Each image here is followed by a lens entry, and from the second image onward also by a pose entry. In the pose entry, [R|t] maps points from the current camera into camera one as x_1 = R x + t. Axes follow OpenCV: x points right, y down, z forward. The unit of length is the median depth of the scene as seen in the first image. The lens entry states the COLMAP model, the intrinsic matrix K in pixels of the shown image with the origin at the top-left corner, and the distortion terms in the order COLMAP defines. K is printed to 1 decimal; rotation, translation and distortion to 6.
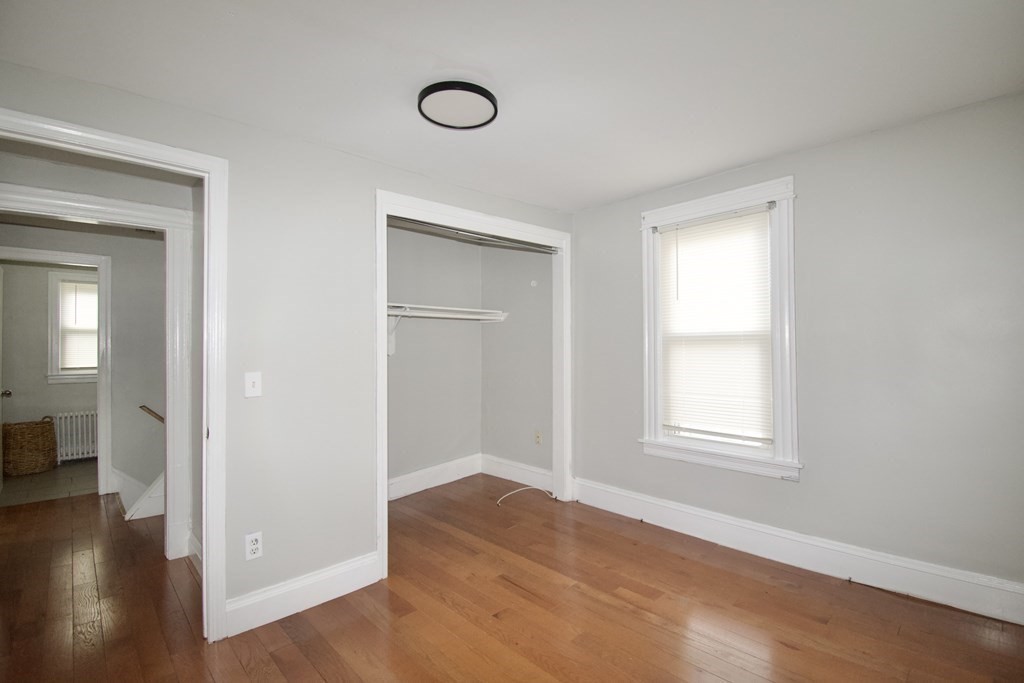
lens RADIAL K [[472.8, 0, 512.0], [0, 472.8, 341.5], [0, 0, 1]] dist [-0.000922, -0.000119]
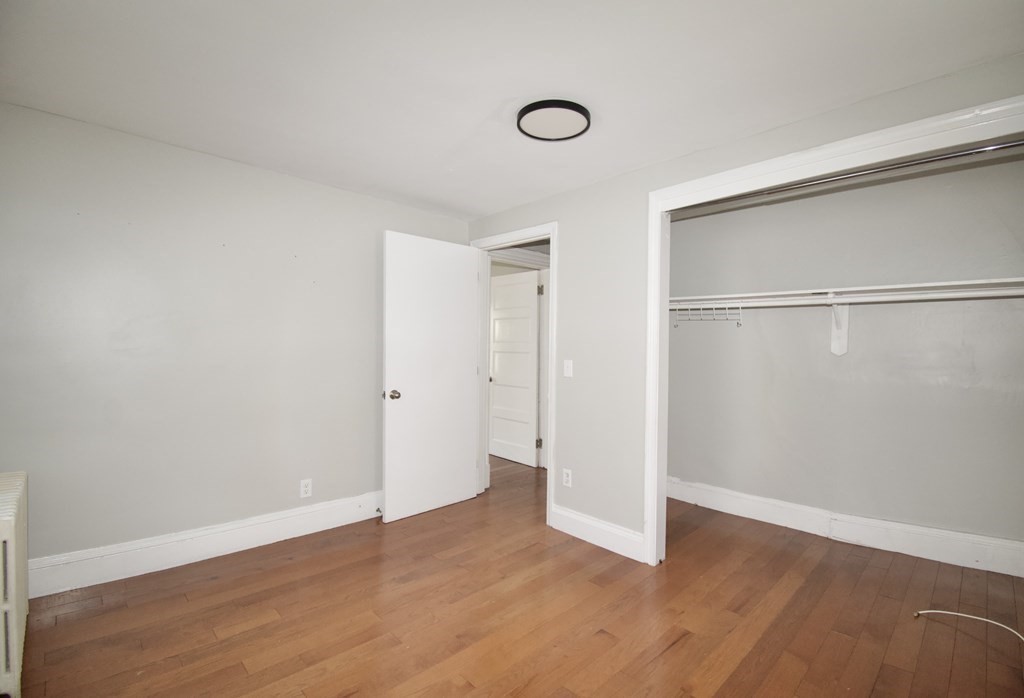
lens RADIAL K [[447.0, 0, 512.0], [0, 447.0, 349.0], [0, 0, 1]] dist [0.000206, 0.000002]
pose [[0.016432, 0.028496, -0.999459, 0.709155], [0.009839, 0.999541, 0.028660, -0.010252], [0.999817, -0.010305, 0.016144, 0.684254]]
